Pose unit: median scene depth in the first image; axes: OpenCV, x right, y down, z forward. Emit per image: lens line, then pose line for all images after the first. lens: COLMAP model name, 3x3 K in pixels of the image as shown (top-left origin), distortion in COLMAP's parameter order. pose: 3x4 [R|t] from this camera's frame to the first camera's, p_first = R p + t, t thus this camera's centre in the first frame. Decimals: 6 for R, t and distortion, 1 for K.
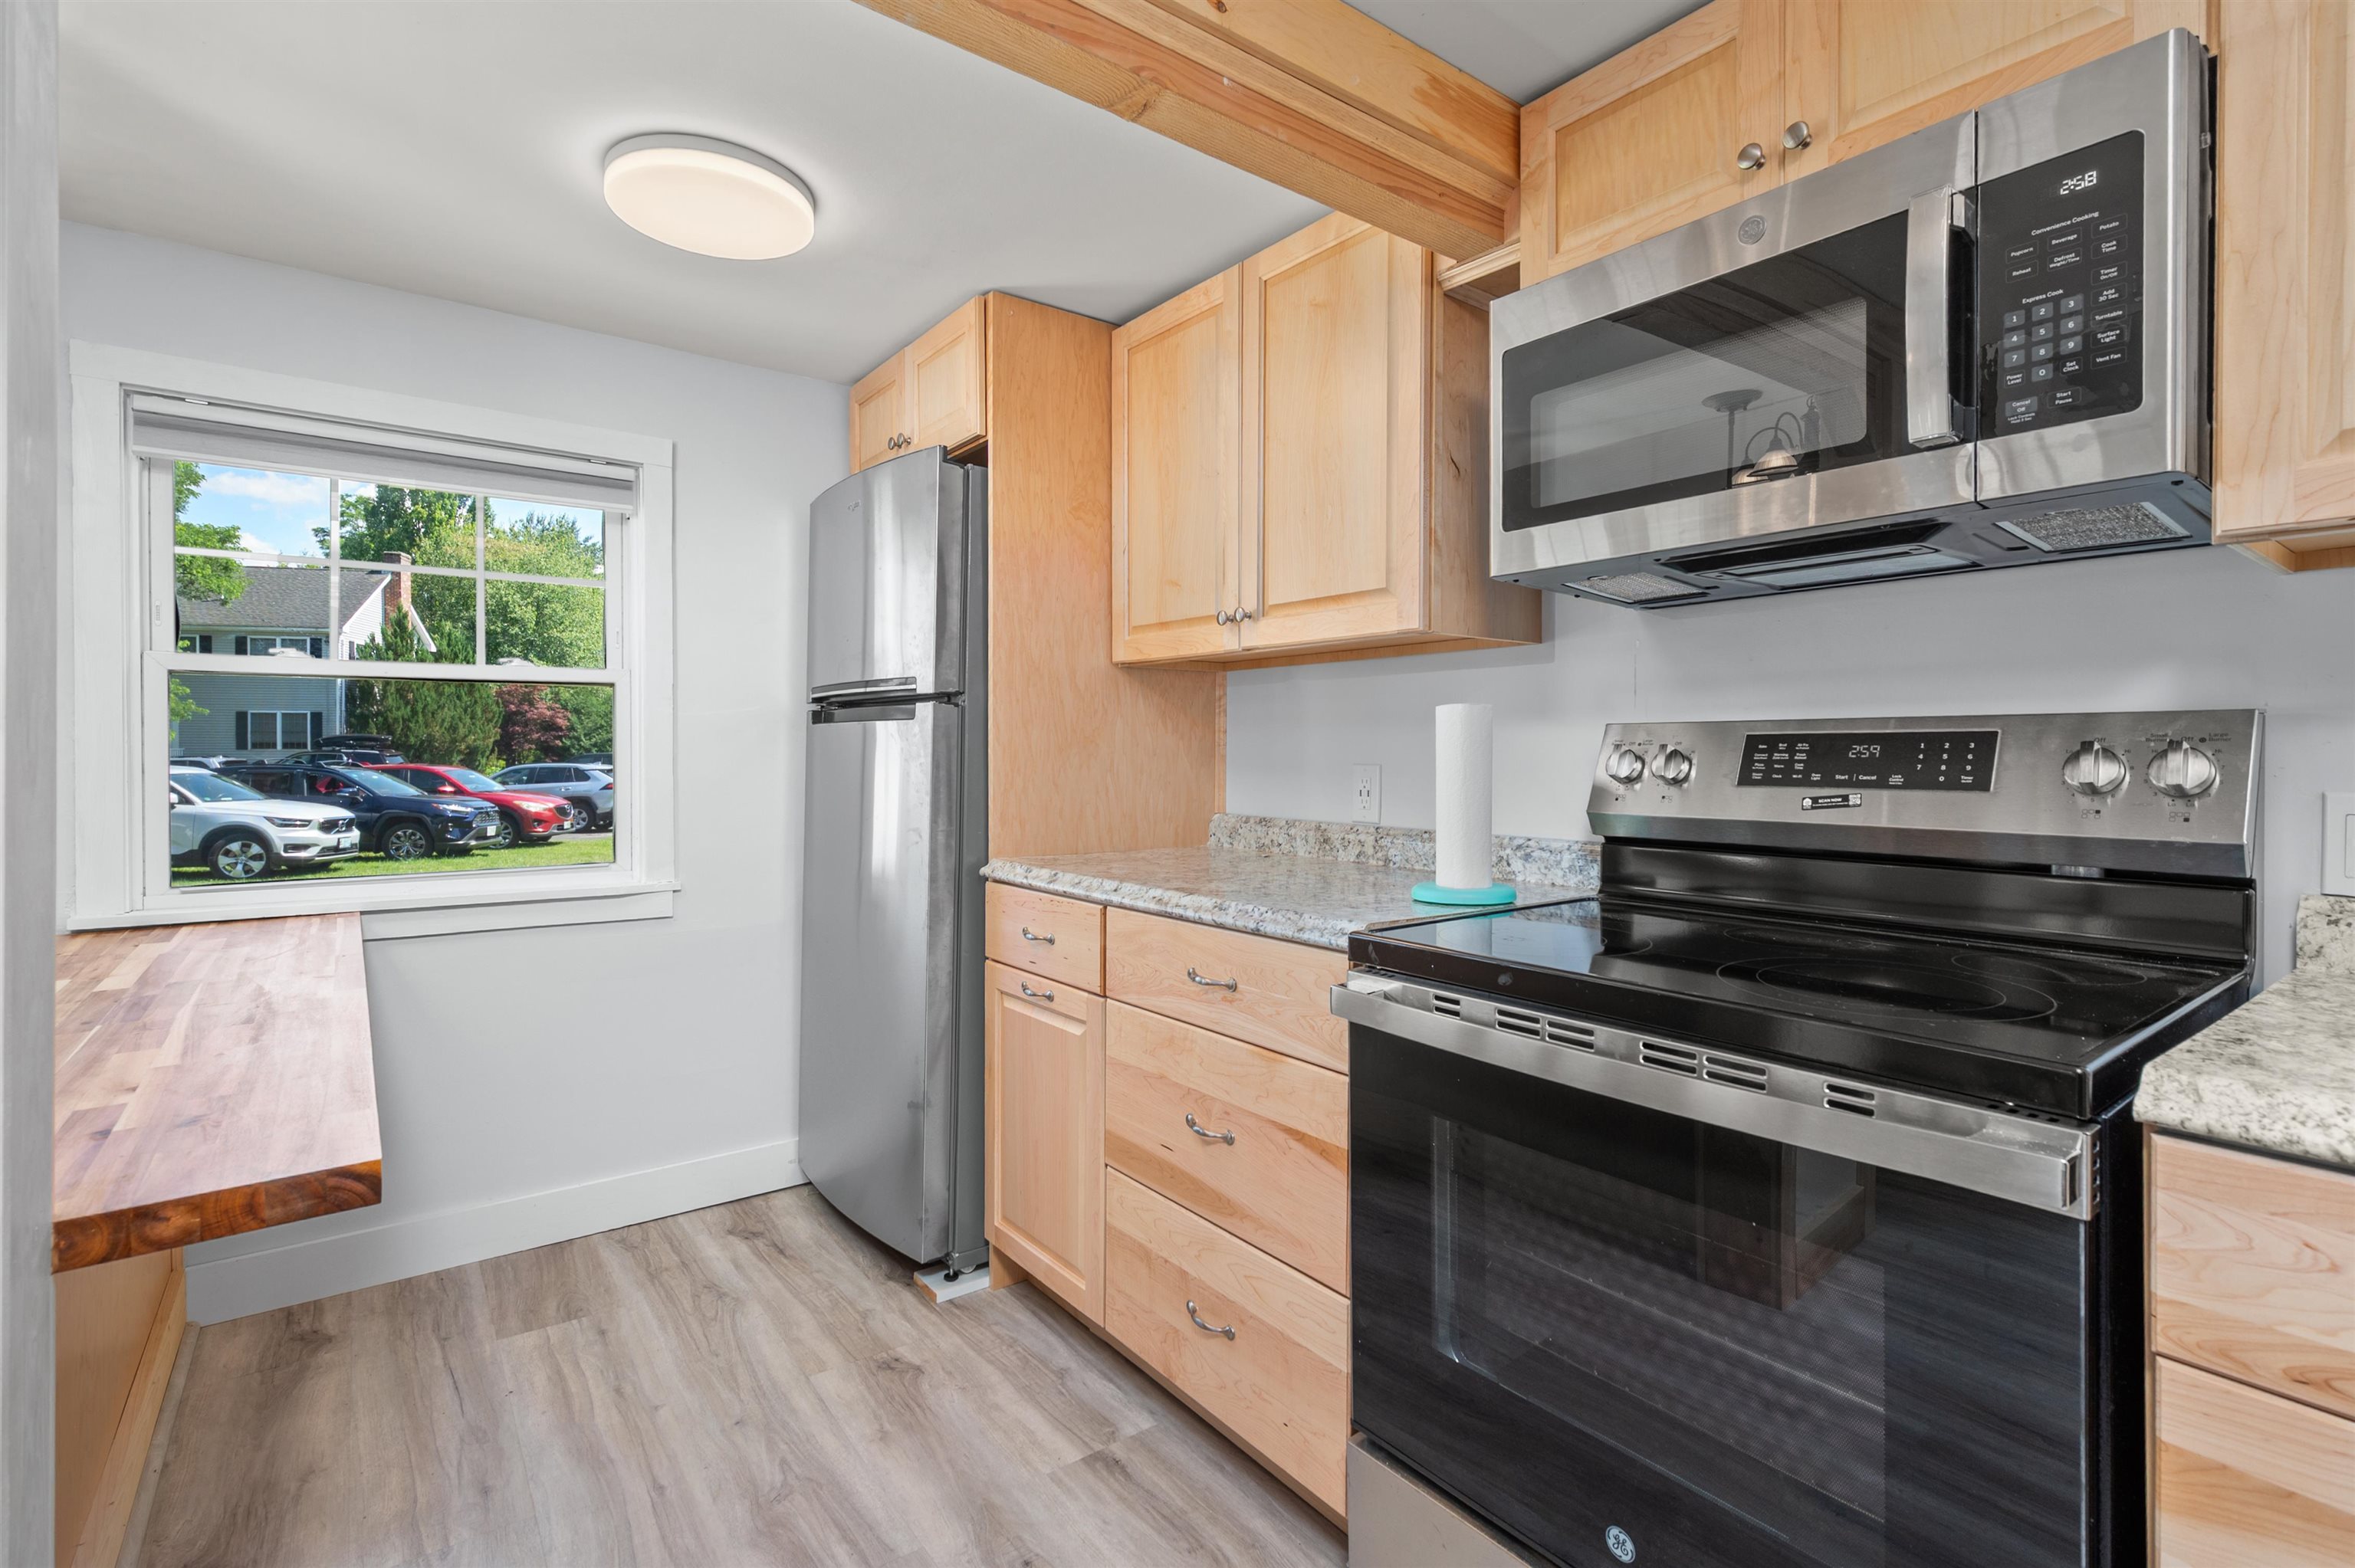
lens RADIAL K [[1084.3, 0, 1208.3], [0, 1084.3, 754.3], [0, 0, 1]] dist [0.002134, -0.000123]
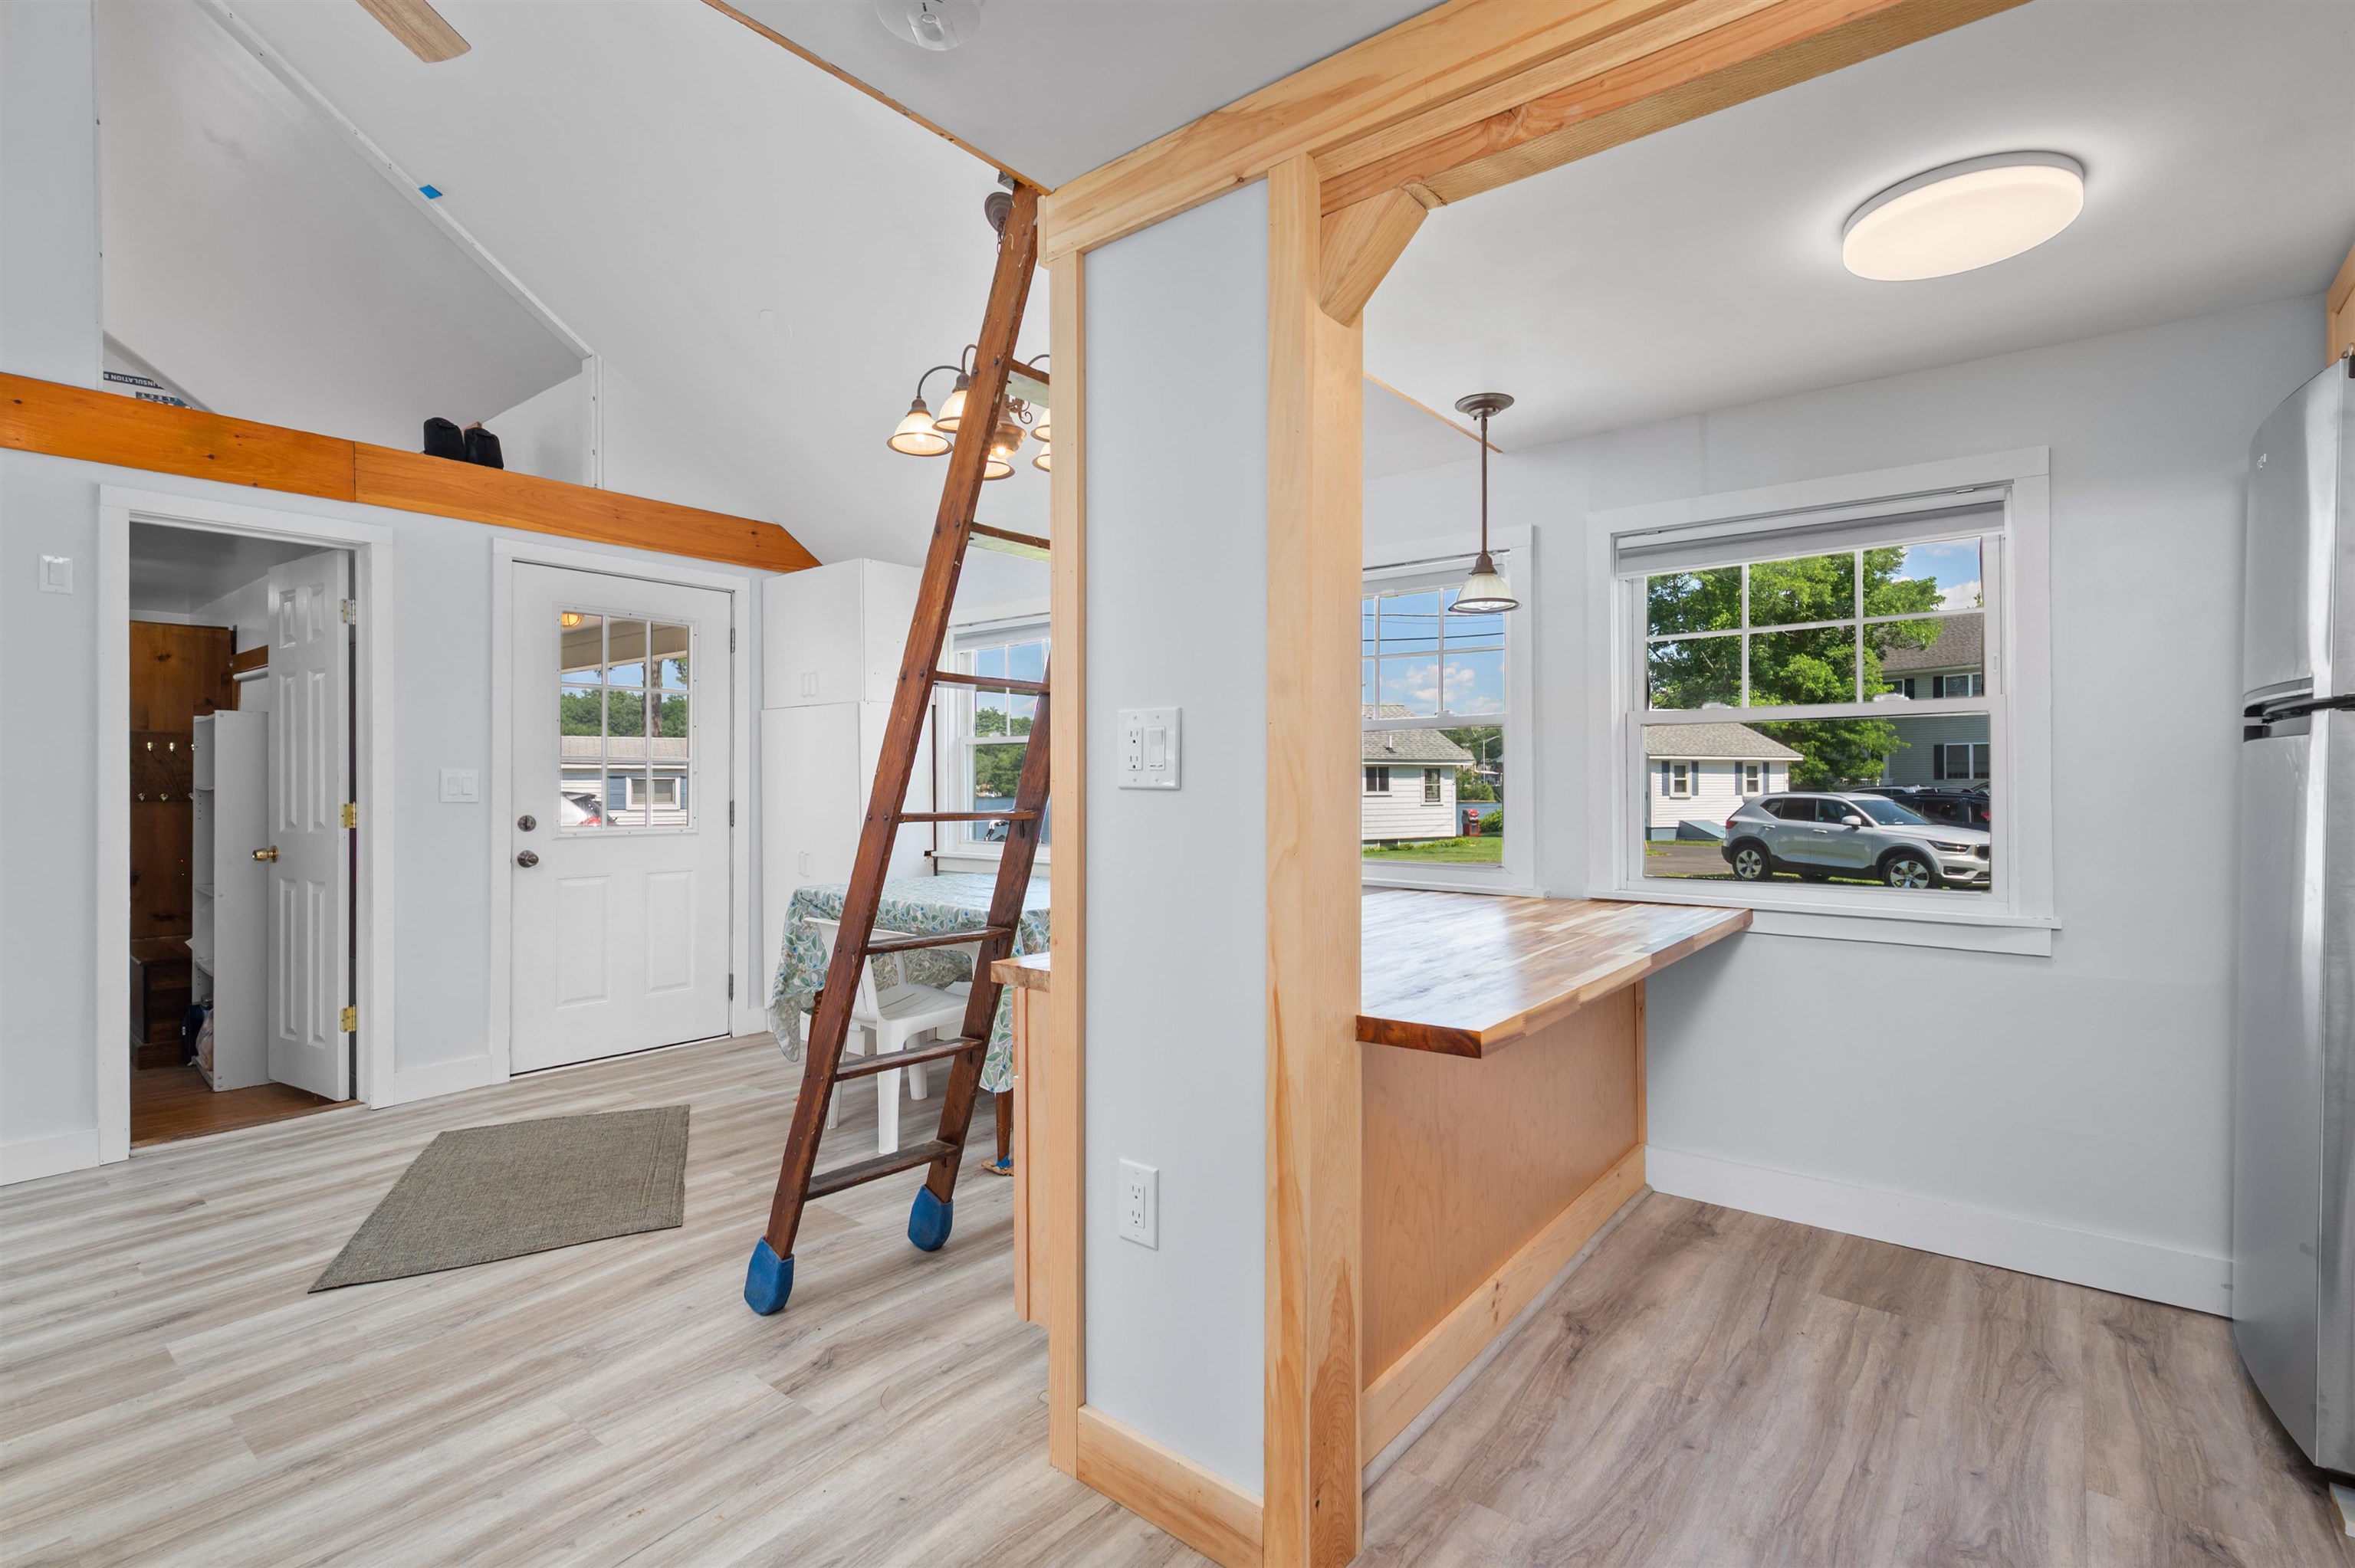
lens RADIAL K [[1084.3, 0, 1183.6], [0, 1084.3, 785.6], [0, 0, 1]] dist [0.002134, -0.000123]
pose [[0.242519, -0.000051, -0.970147, 0.235727], [0.002185, 0.999997, 0.000493, 0.000777], [0.970144, -0.002239, 0.242519, 0.058517]]
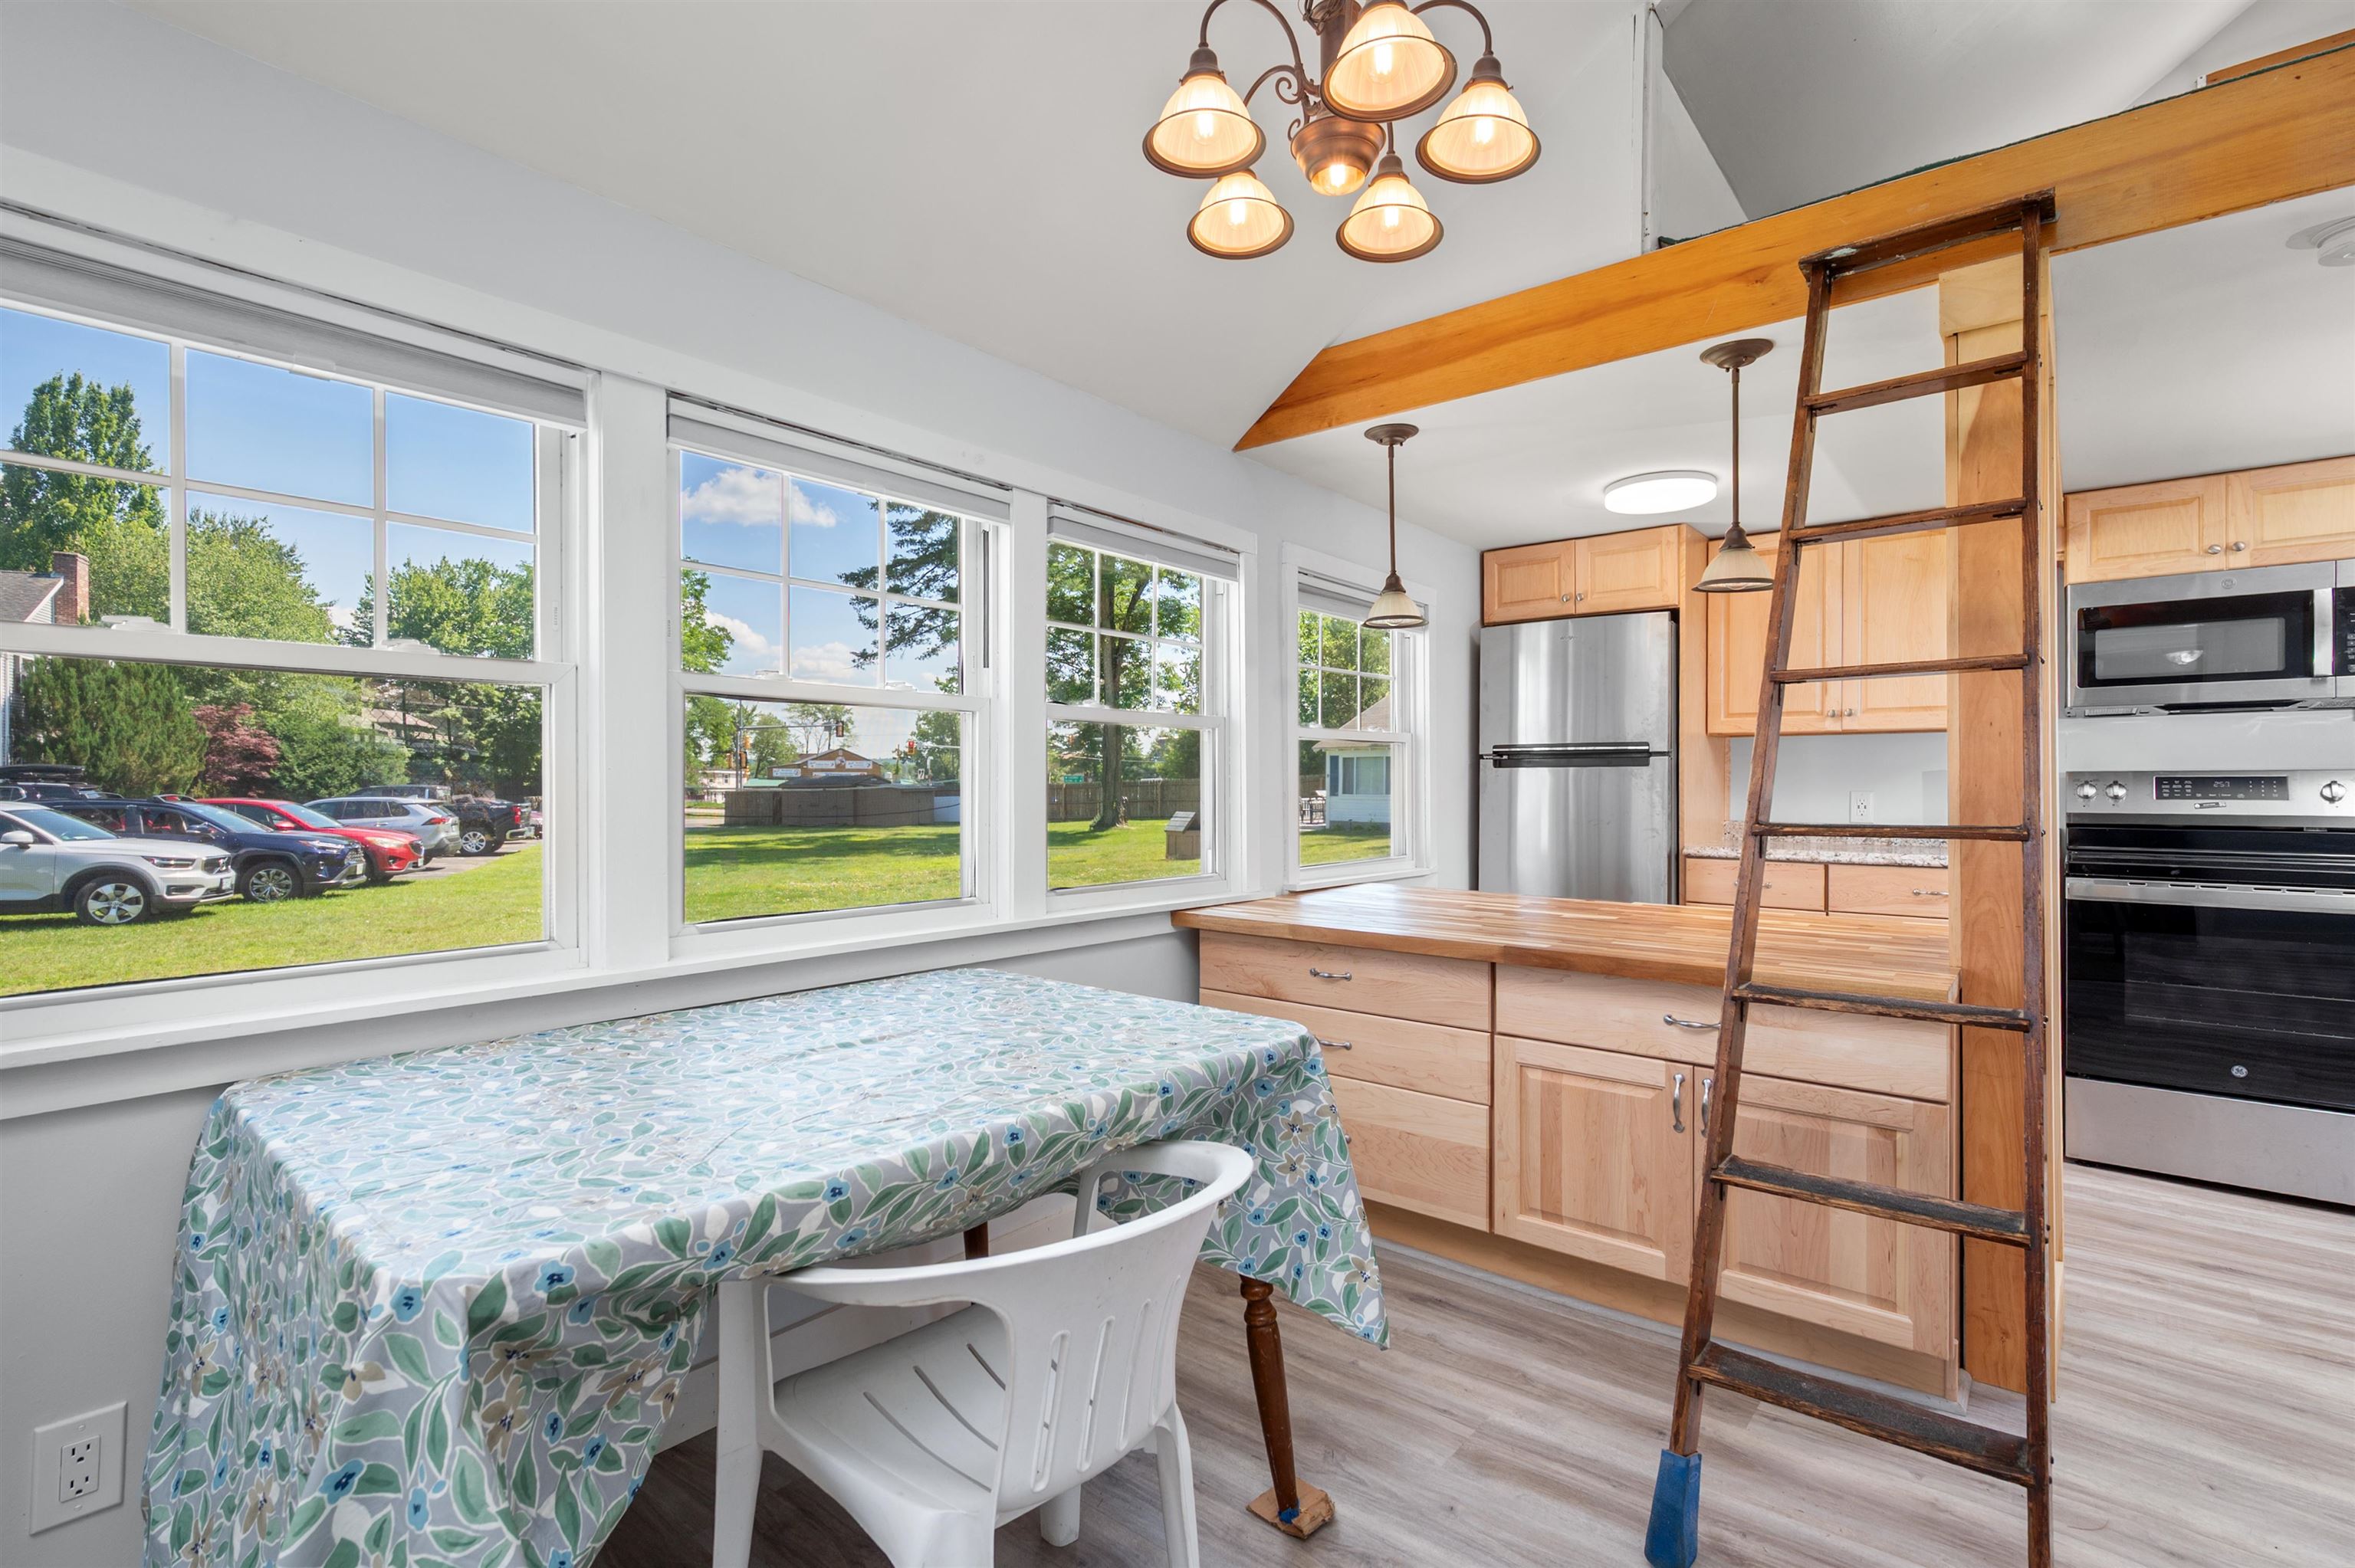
lens RADIAL K [[1084.3, 0, 1177.2], [0, 1084.3, 780.0], [0, 0, 1]] dist [0.002134, -0.000123]
pose [[0.975046, -0.001642, 0.221997, -1.235683], [0.002601, 0.999989, -0.004029, -0.004367], [-0.221987, 0.004505, 0.975039, -0.471233]]
